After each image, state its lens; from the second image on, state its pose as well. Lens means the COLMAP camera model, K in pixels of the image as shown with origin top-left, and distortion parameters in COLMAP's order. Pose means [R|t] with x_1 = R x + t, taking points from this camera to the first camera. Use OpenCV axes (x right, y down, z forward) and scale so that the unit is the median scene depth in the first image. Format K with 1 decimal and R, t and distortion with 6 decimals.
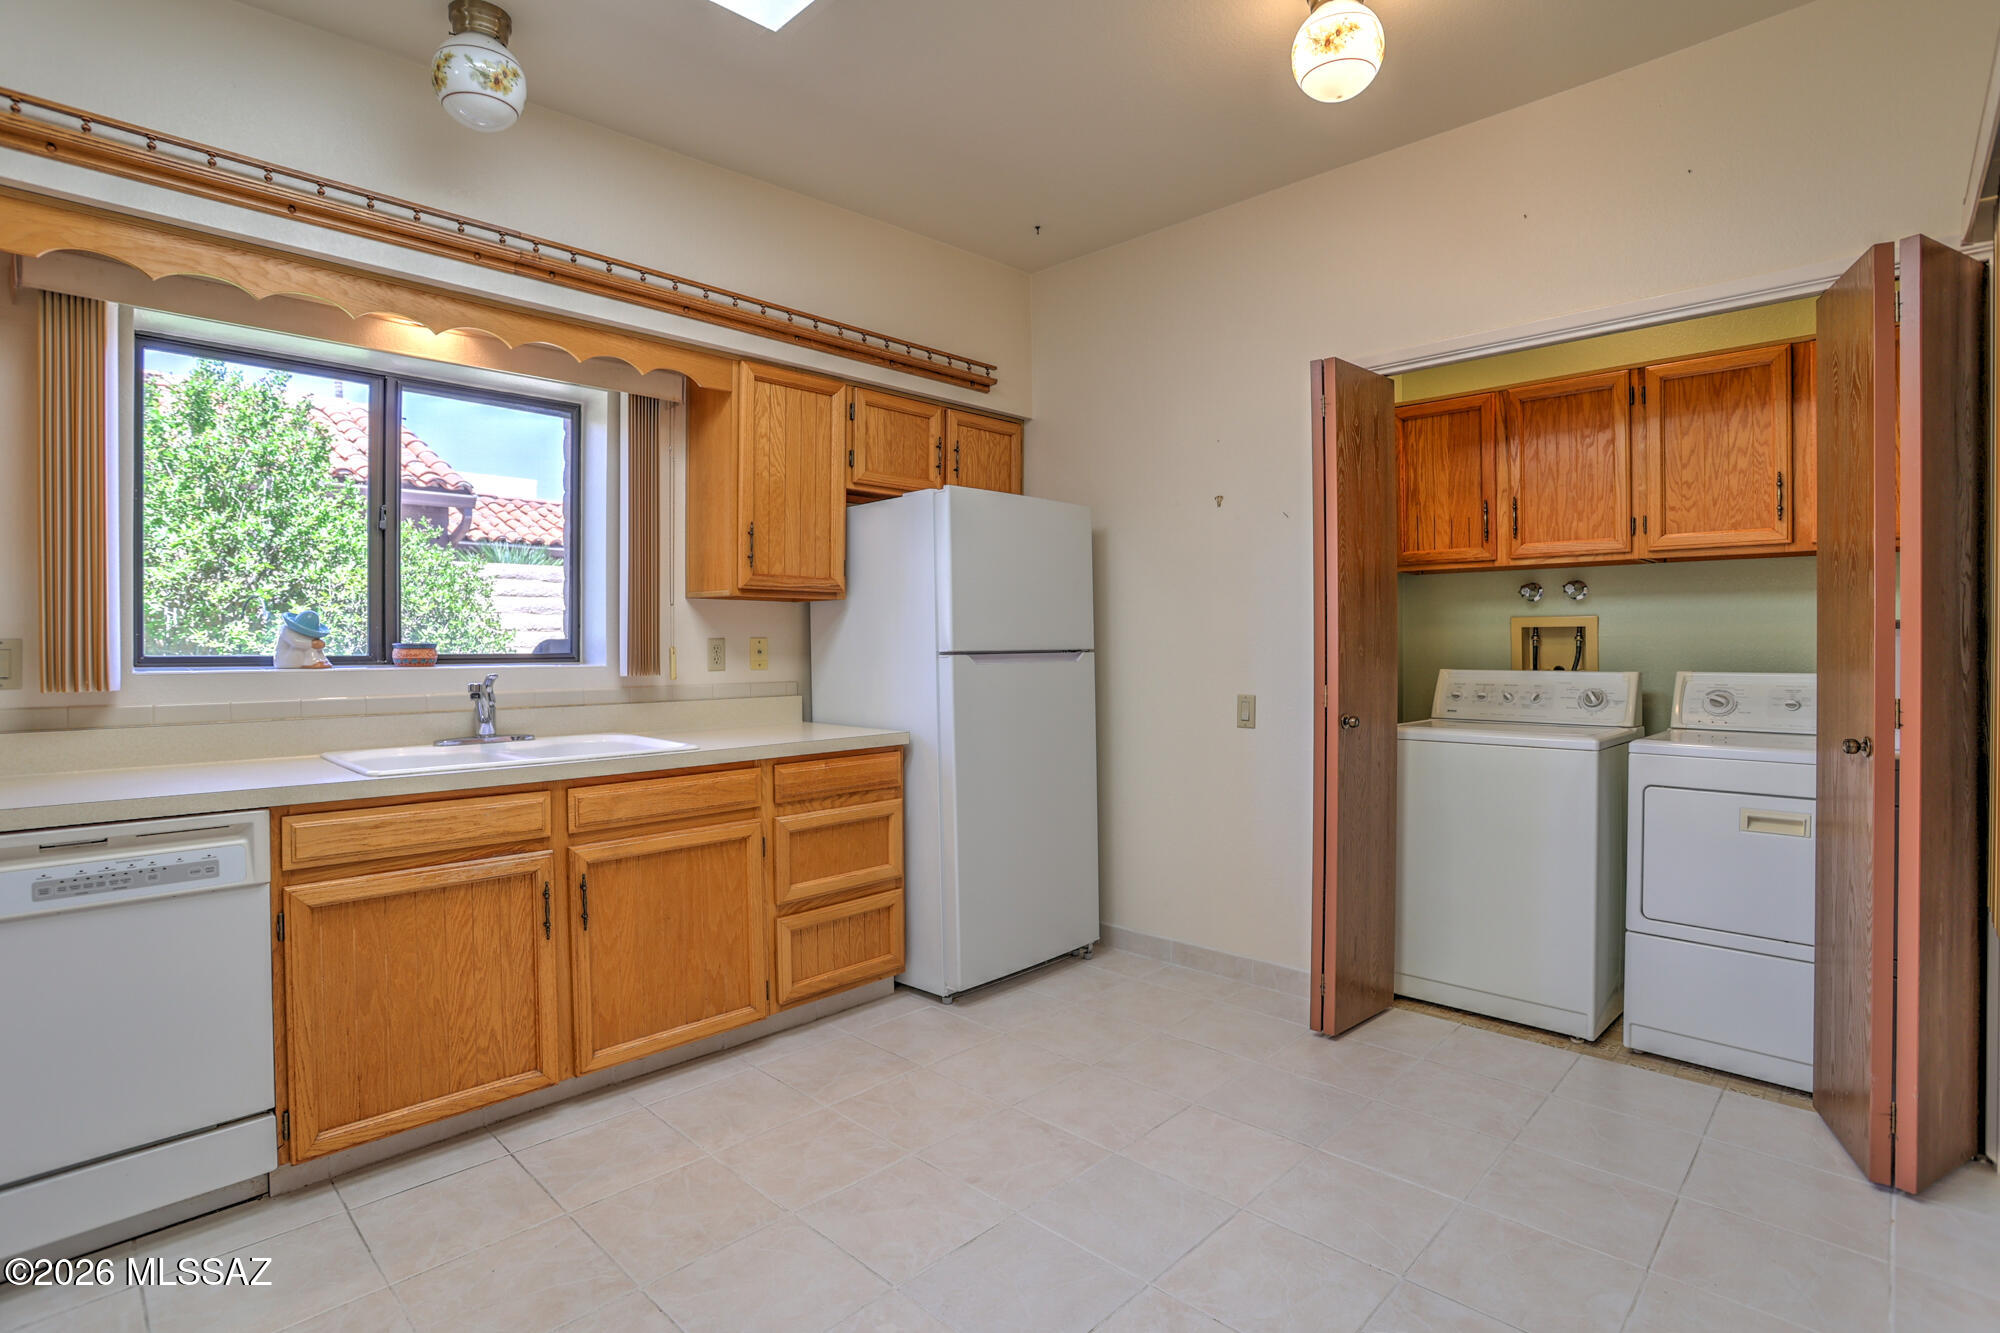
lens RADIAL K [[981.9, 0, 1000.3], [0, 981.9, 660.2], [0, 0, 1]] dist [-0.020314, 0.001206]
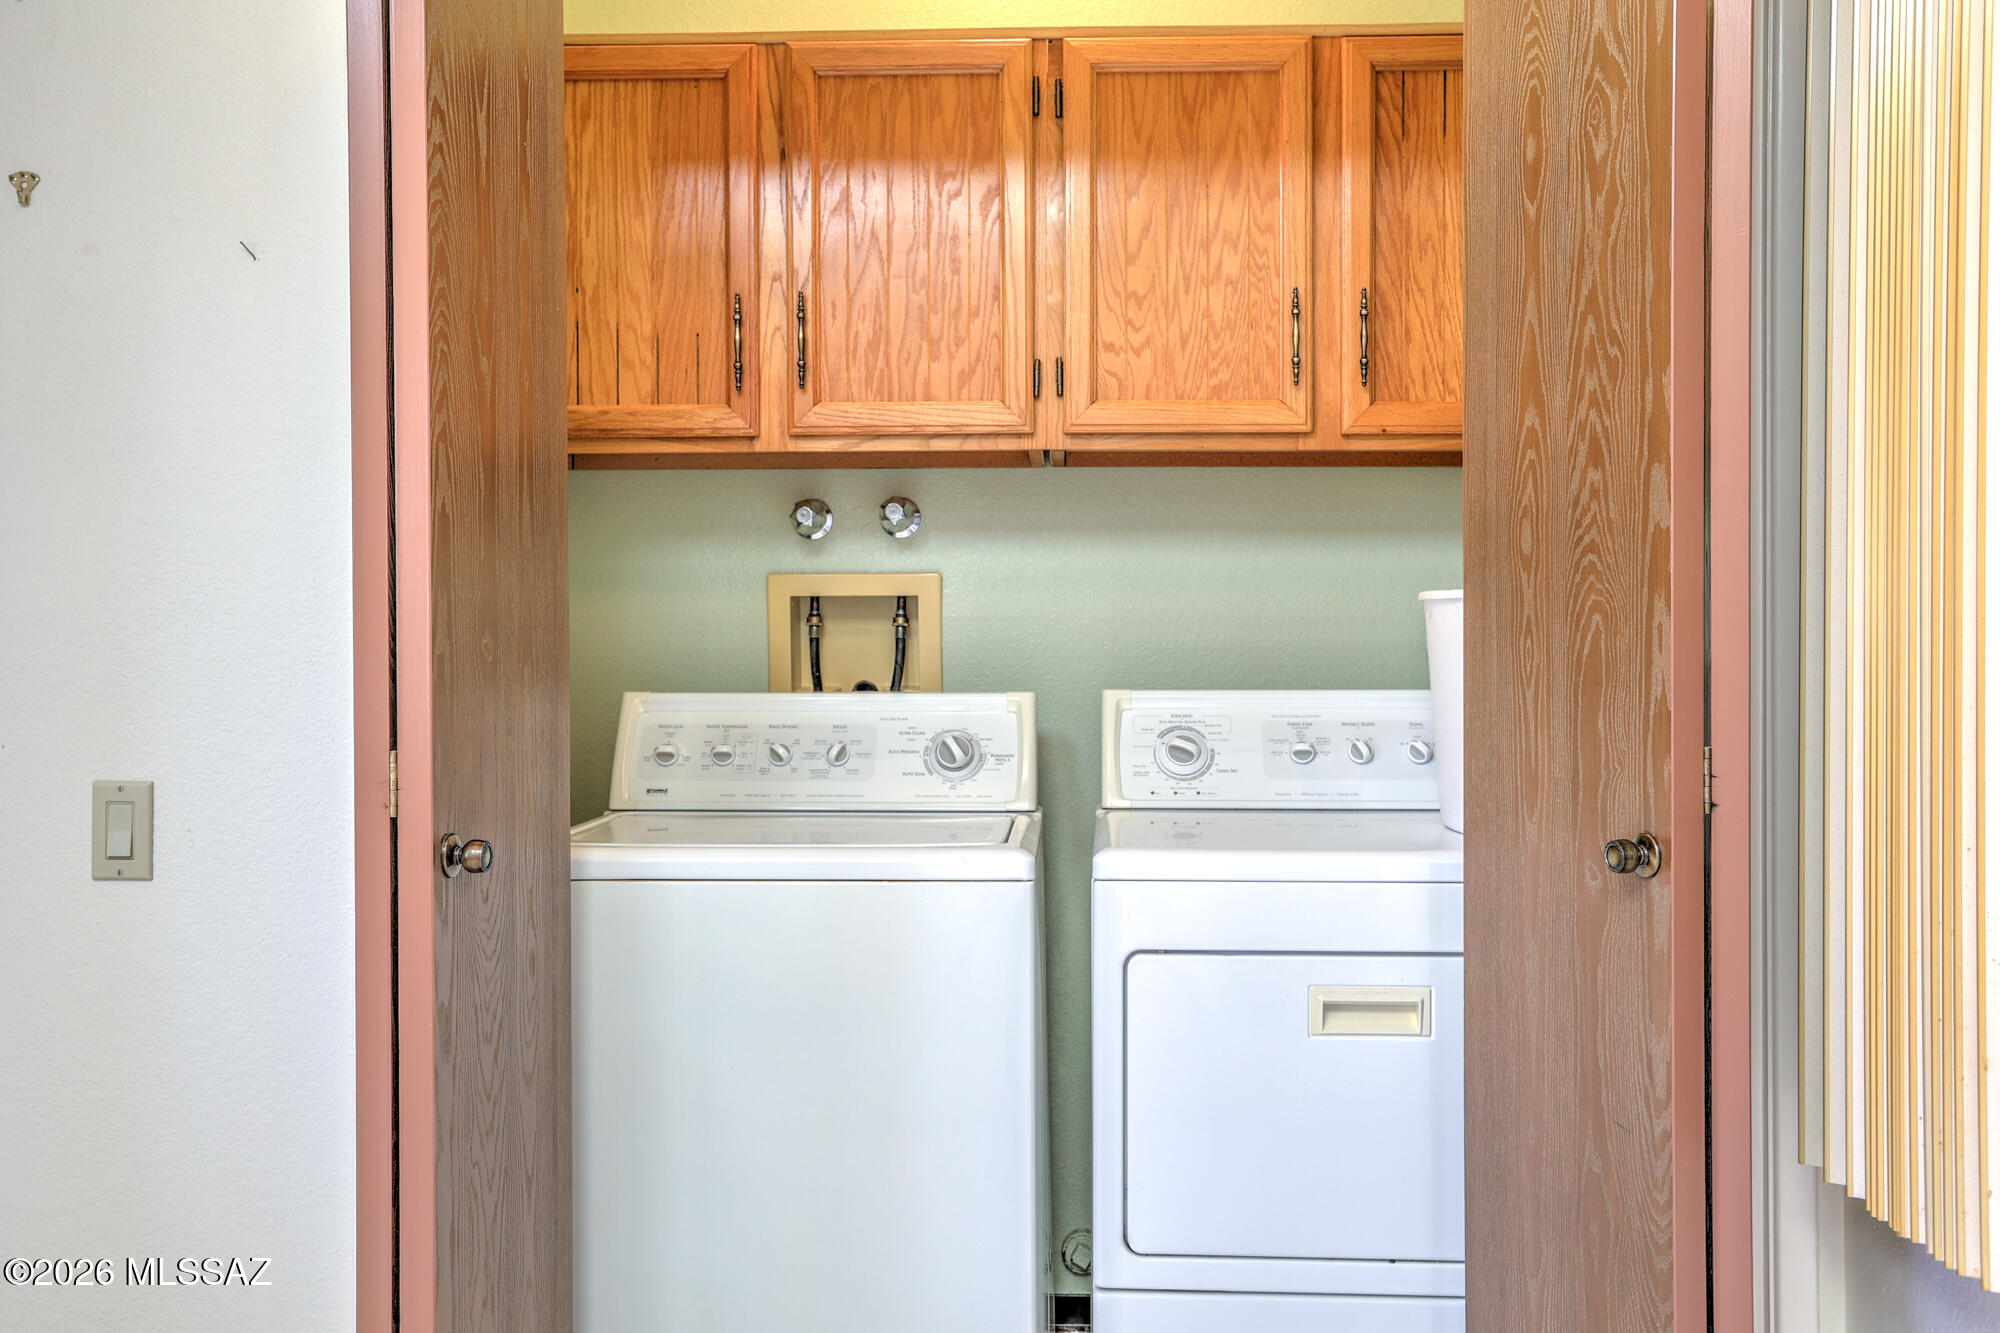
lens RADIAL K [[1697.5, 0, 1008.4], [0, 1697.5, 647.7], [0, 0, 1]] dist [-0.010664, 0.053921]
pose [[0.739375, -0.000165, 0.673294, 0.092568], [0.009364, 0.999906, -0.010039, -0.001320], [-0.673229, 0.013727, 0.739307, 0.404095]]
